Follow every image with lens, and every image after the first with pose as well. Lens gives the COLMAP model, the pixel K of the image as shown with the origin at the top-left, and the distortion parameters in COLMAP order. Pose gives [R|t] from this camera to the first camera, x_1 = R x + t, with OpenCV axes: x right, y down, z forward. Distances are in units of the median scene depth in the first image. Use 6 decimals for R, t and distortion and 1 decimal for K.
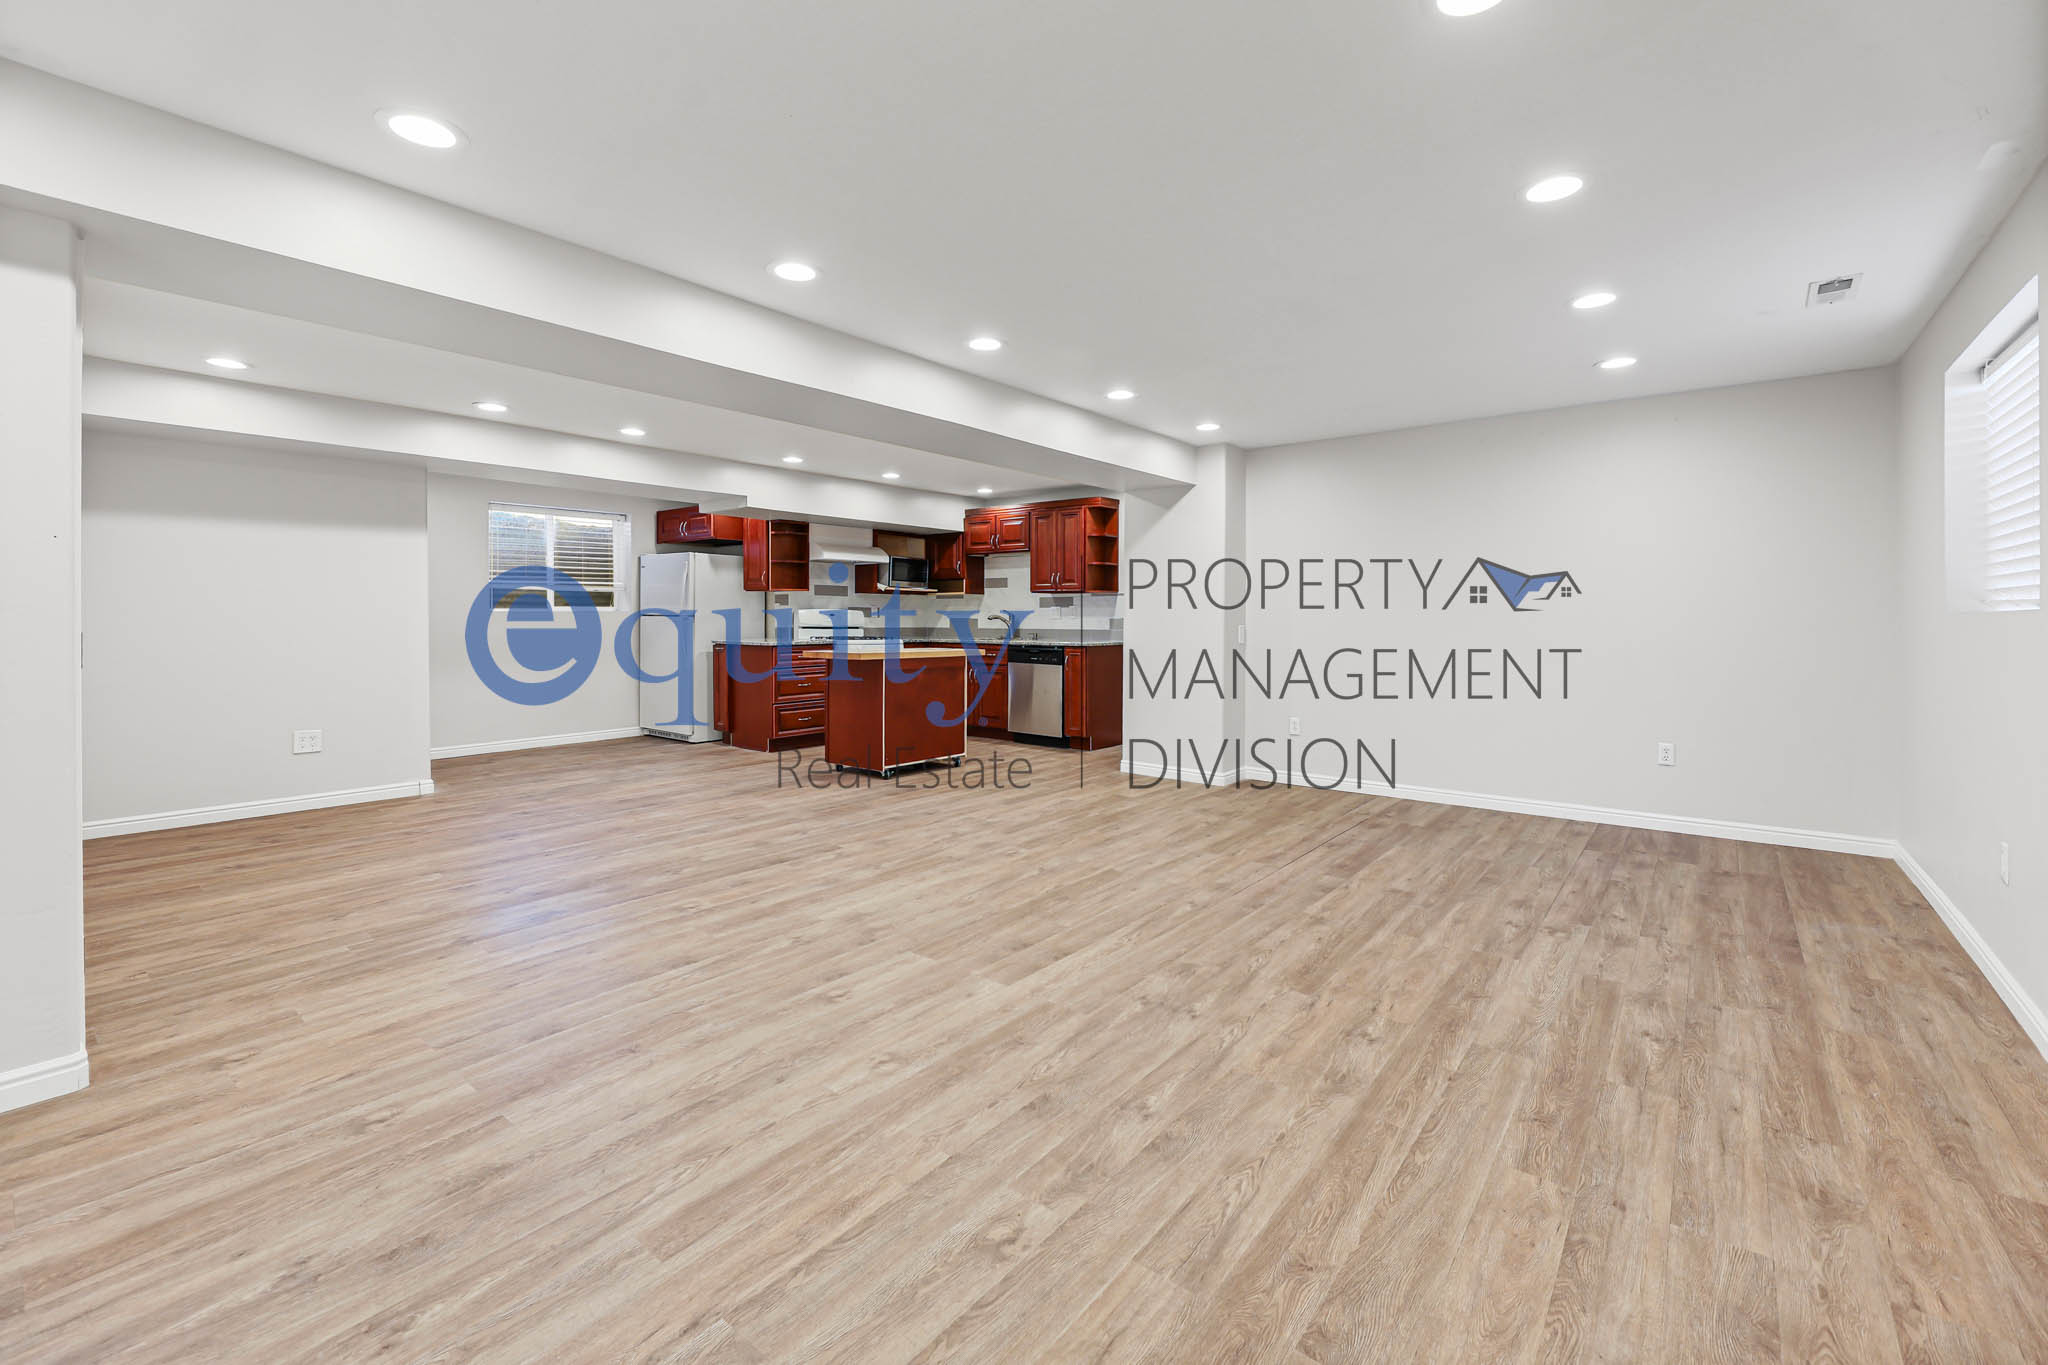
lens RADIAL K [[854.3, 0, 1046.2], [0, 854.3, 635.1], [0, 0, 1]] dist [0.011343, -0.002925]
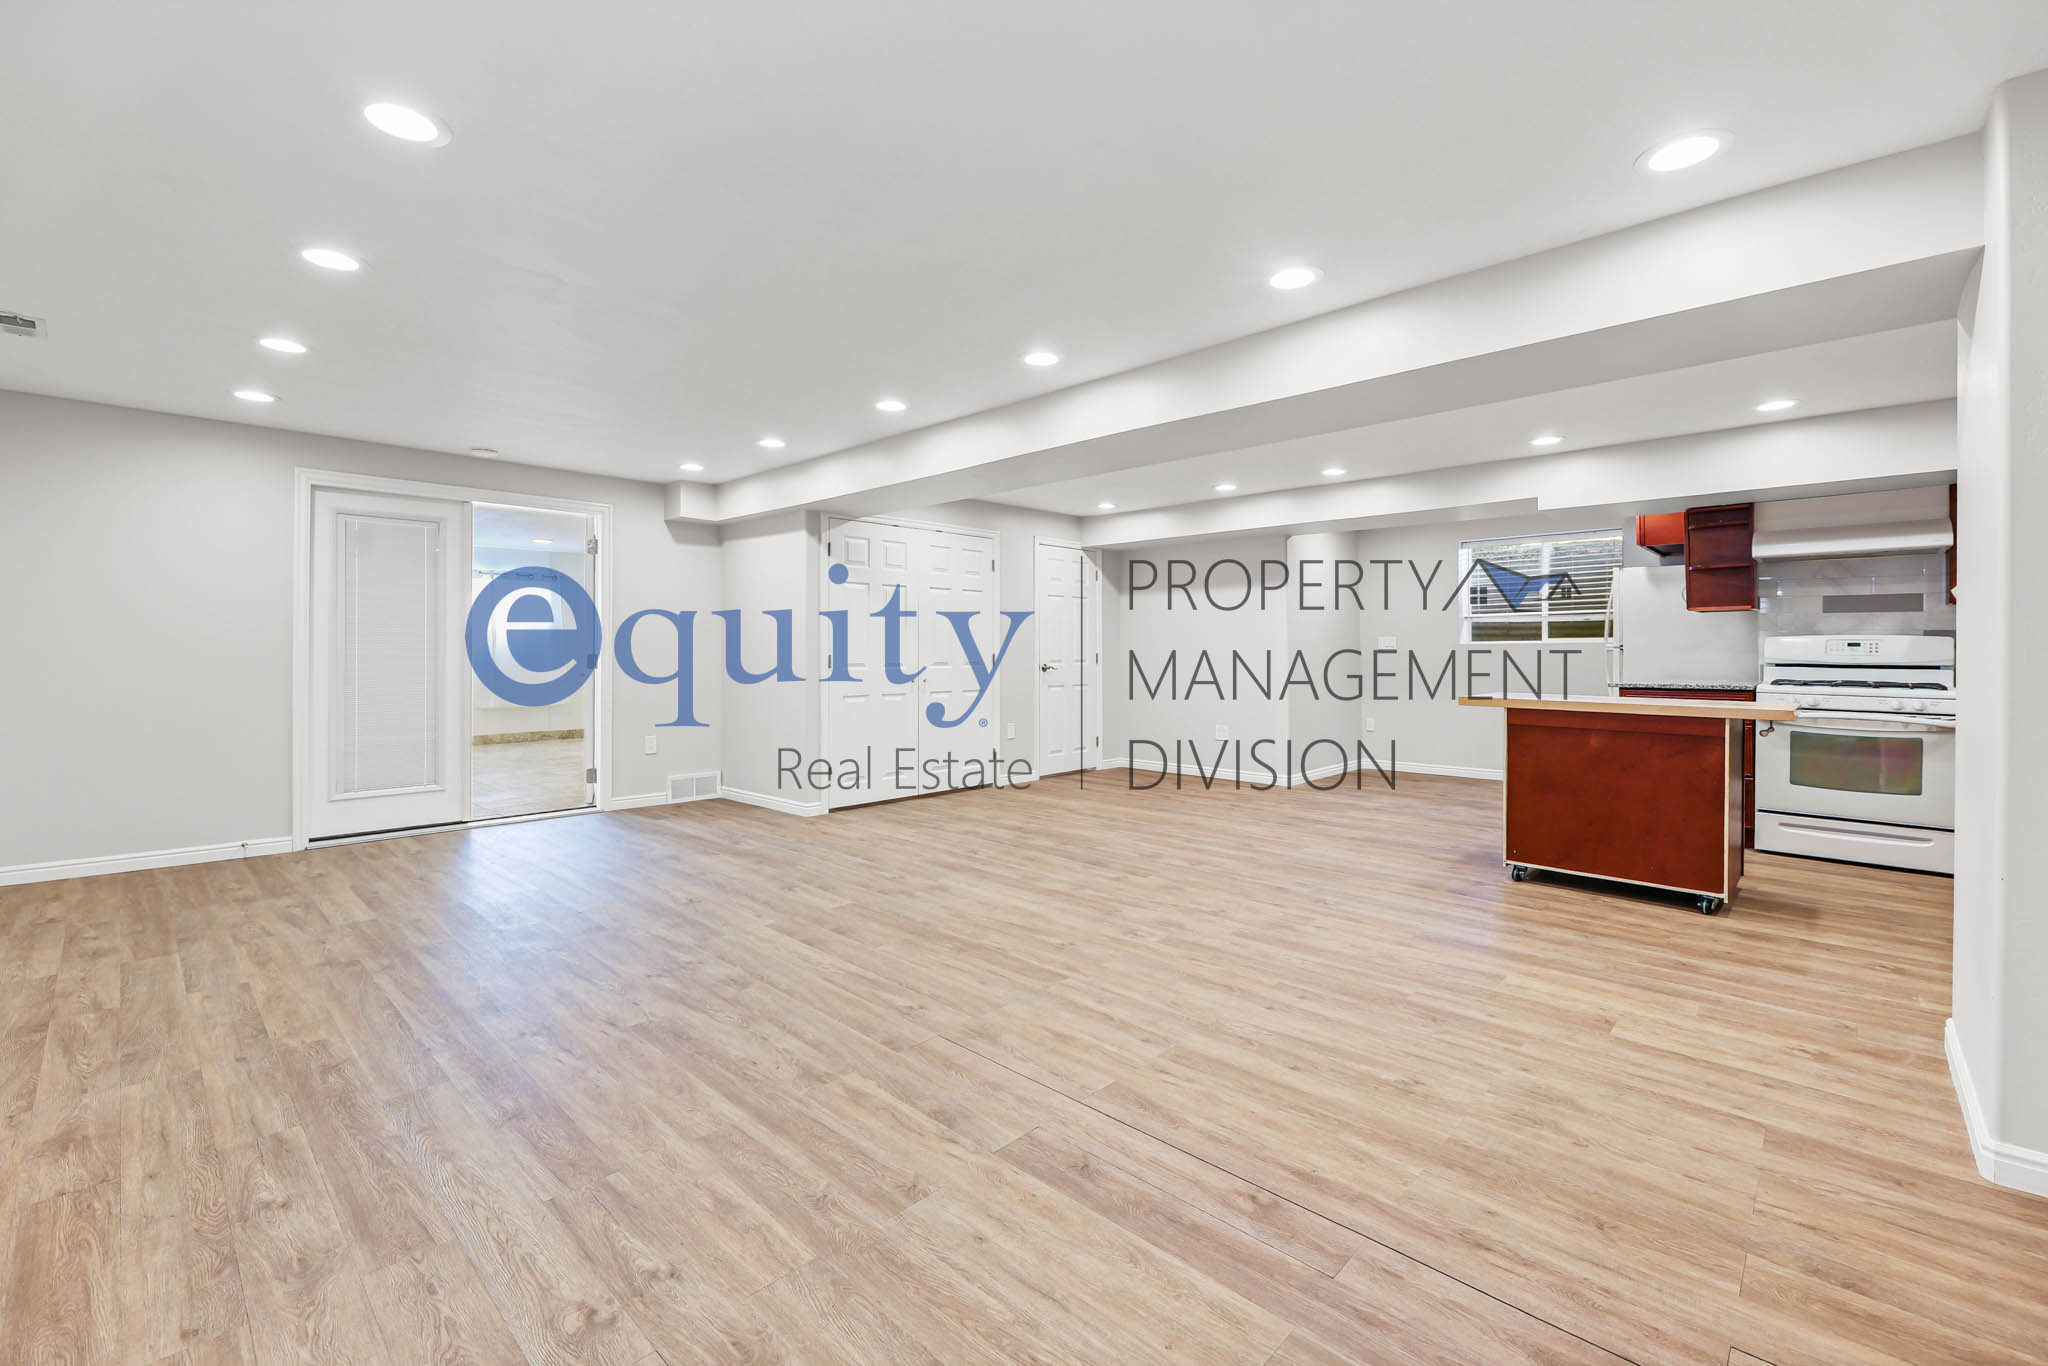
lens RADIAL K [[854.3, 0, 1029.9], [0, 854.3, 653.0], [0, 0, 1]] dist [0.011343, -0.002925]
pose [[-0.094073, 0.001601, -0.995564, 1.290955], [-0.021802, 0.999756, 0.003668, -0.026782], [0.995327, 0.022050, -0.094015, 1.592525]]
